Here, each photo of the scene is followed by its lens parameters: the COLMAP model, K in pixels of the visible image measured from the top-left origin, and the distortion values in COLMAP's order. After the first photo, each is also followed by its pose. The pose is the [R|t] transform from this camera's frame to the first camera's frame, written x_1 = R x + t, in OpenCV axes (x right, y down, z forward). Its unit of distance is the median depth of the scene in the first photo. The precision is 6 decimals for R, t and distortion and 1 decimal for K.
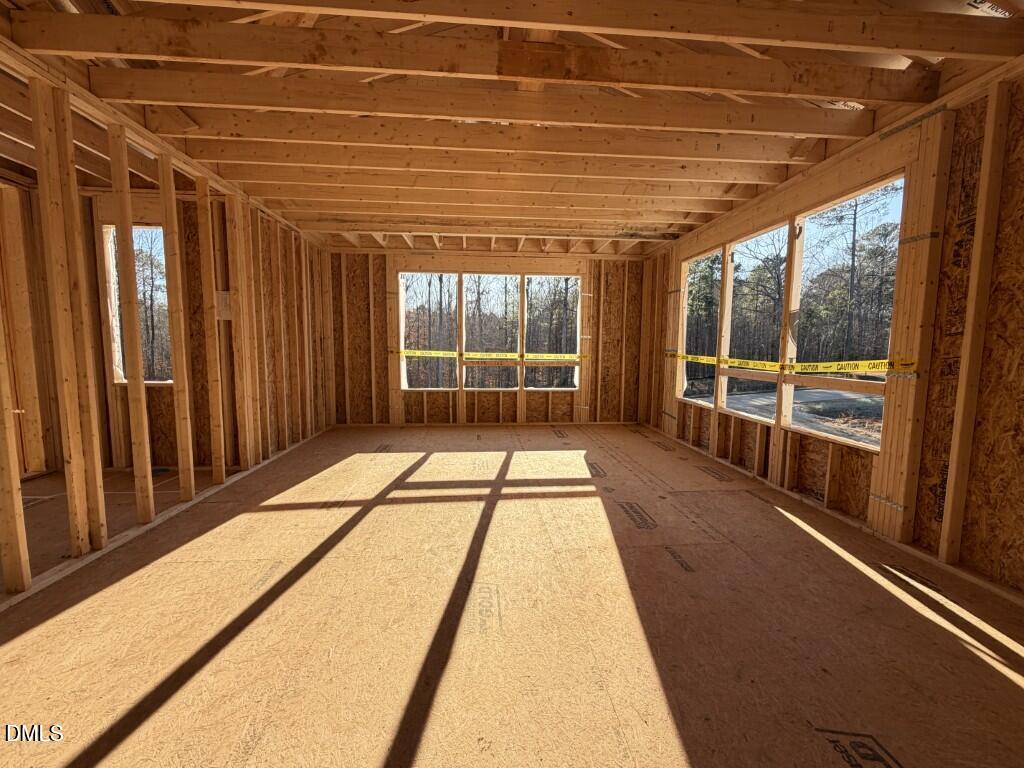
lens RADIAL K [[409.1, 0, 512.0], [0, 409.1, 384.0], [0, 0, 1]] dist [-0.000069, -0.000020]
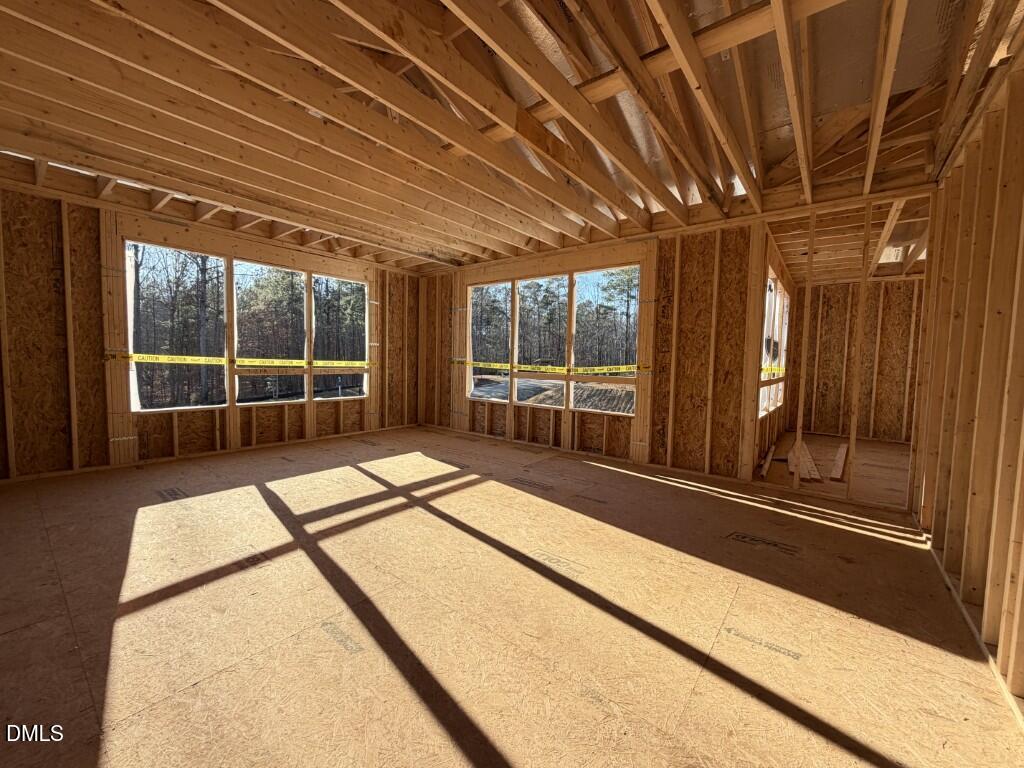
lens RADIAL K [[409.1, 0, 512.0], [0, 409.1, 384.0], [0, 0, 1]] dist [-0.000069, -0.000020]
pose [[0.682195, -0.035816, 0.730292, -0.381119], [0.050221, 0.998736, 0.002068, -0.002888], [-0.729443, 0.035265, 0.683132, 0.080394]]
